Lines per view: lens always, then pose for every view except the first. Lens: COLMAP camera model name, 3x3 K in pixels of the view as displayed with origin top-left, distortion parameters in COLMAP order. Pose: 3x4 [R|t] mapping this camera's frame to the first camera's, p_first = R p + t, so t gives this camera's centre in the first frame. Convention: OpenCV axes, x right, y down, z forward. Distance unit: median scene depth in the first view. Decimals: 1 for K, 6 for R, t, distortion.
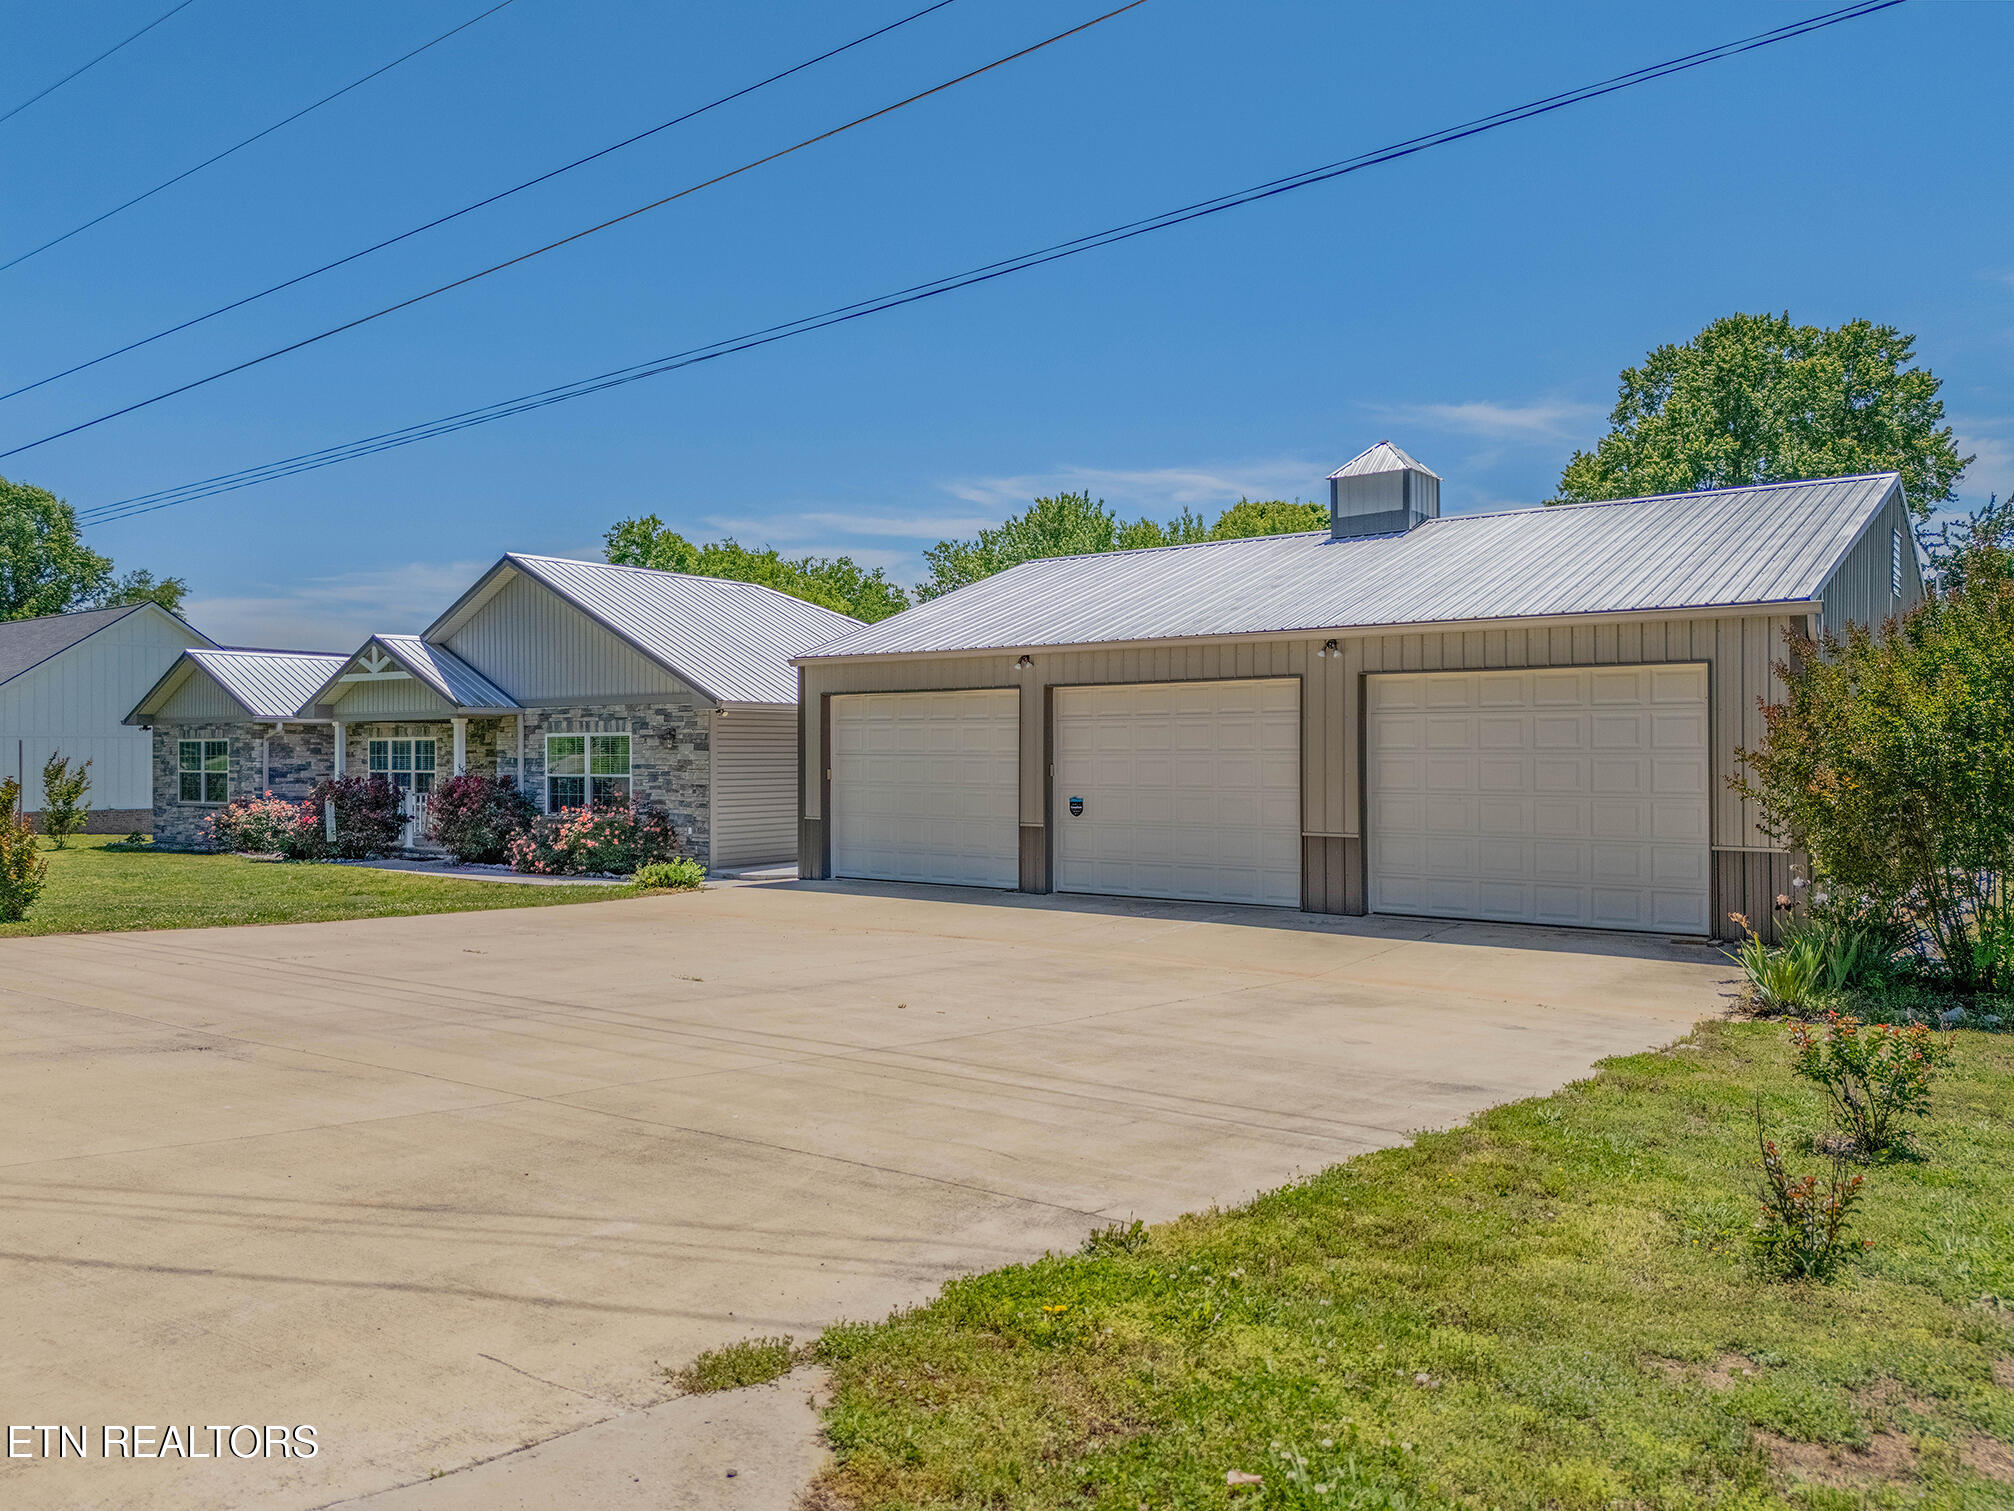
lens RADIAL K [[1455.5, 0, 1007.0], [0, 1455.5, 755.5], [0, 0, 1]] dist [0.078692, -0.081482]
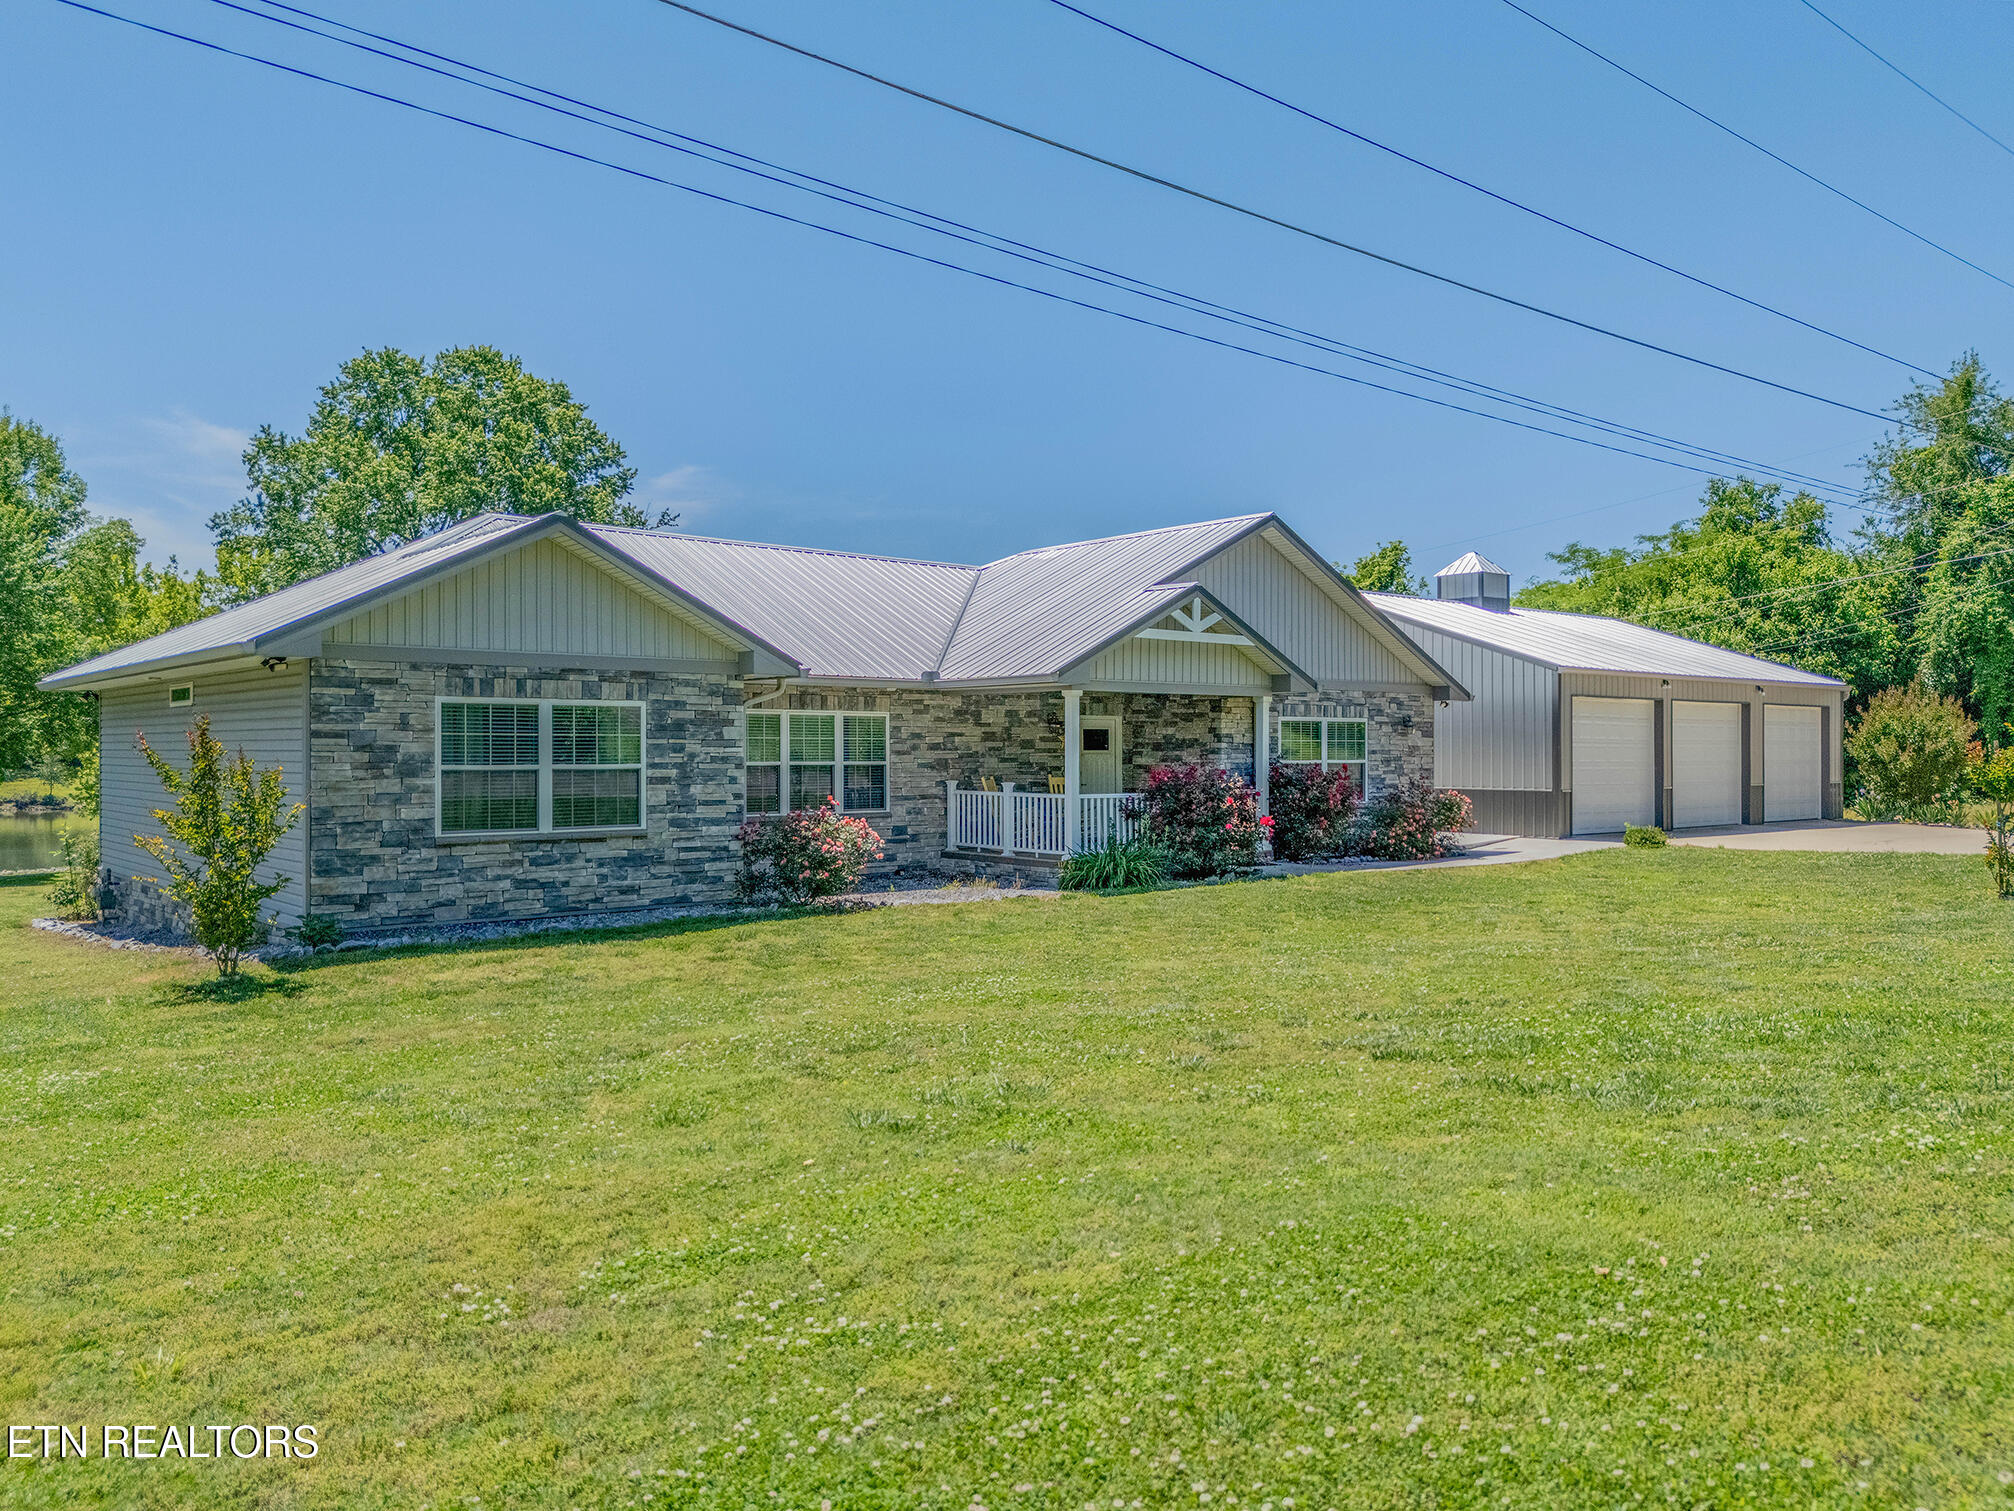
lens RADIAL K [[1455.5, 0, 1007.0], [0, 1455.5, 755.5], [0, 0, 1]] dist [0.078692, -0.081482]
pose [[0.251947, -0.000668, 0.967741, -1.273772], [0.000626, 1.000000, 0.000527, 0.008931], [-0.967741, 0.000473, 0.251947, 0.960860]]
